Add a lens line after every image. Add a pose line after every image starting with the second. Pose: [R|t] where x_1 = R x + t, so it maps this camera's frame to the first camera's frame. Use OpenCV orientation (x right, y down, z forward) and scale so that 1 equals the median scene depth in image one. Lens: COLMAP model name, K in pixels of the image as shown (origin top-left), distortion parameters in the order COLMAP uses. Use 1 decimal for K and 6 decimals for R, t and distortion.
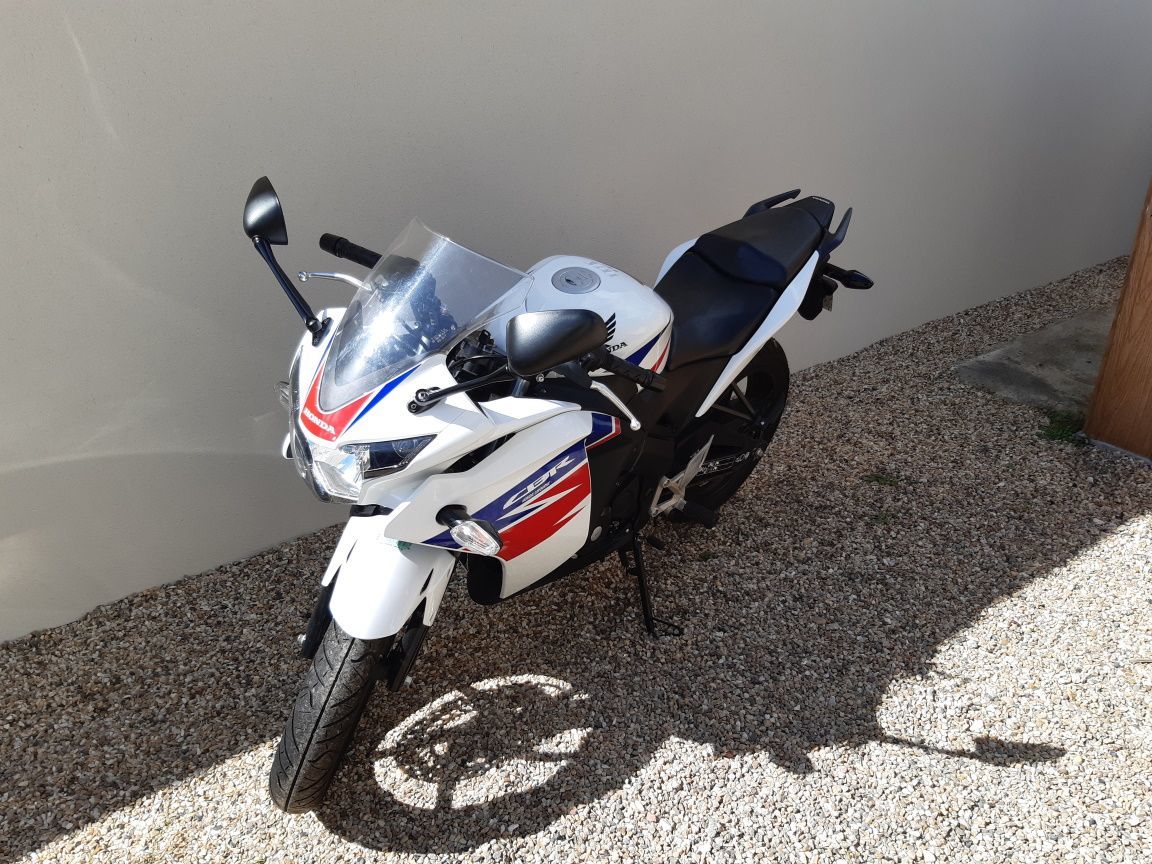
lens RADIAL K [[910.1, 0, 576.0], [0, 910.1, 432.0], [0, 0, 1]] dist [0.054140, -0.152411]
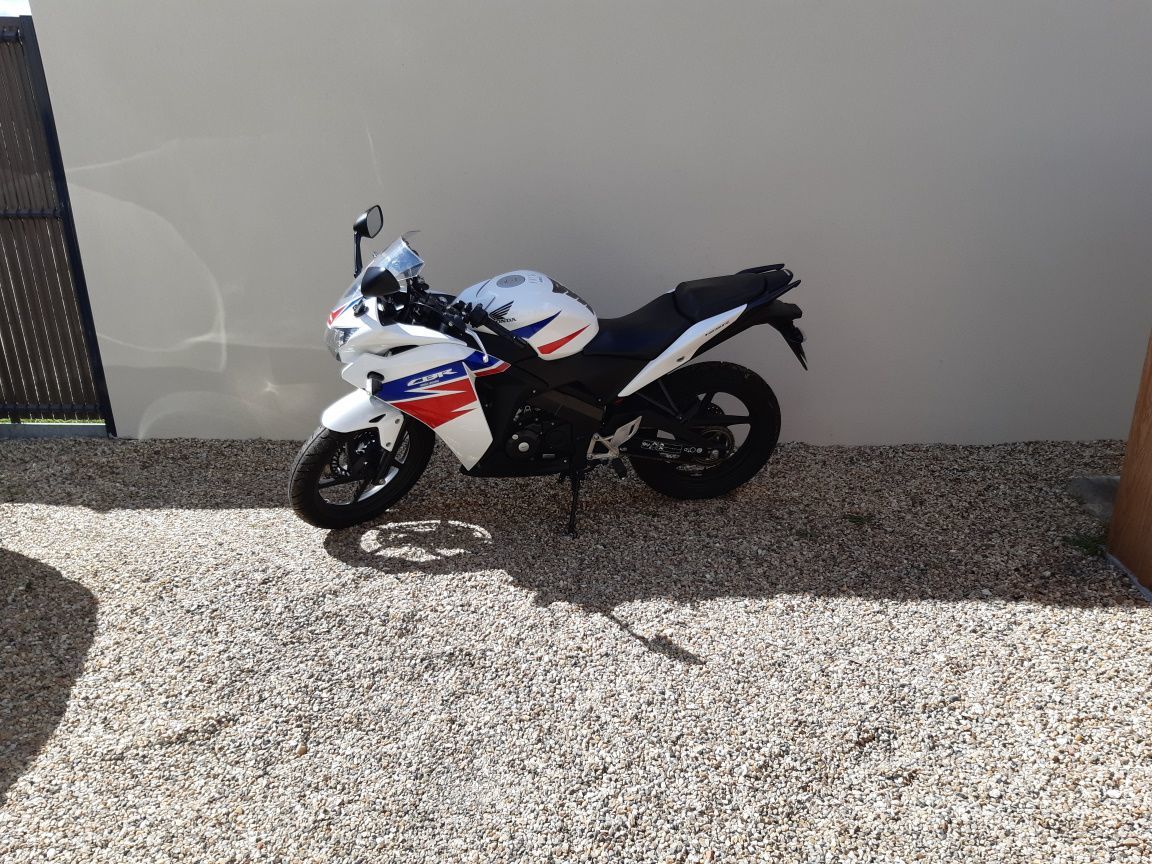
lens RADIAL K [[910.1, 0, 576.0], [0, 910.1, 432.0], [0, 0, 1]] dist [0.054140, -0.152411]
pose [[0.789858, 0.220885, -0.572131, 1.064004], [-0.274353, 0.961600, -0.007511, 0.079061], [0.548502, 0.162898, 0.820128, -0.271770]]
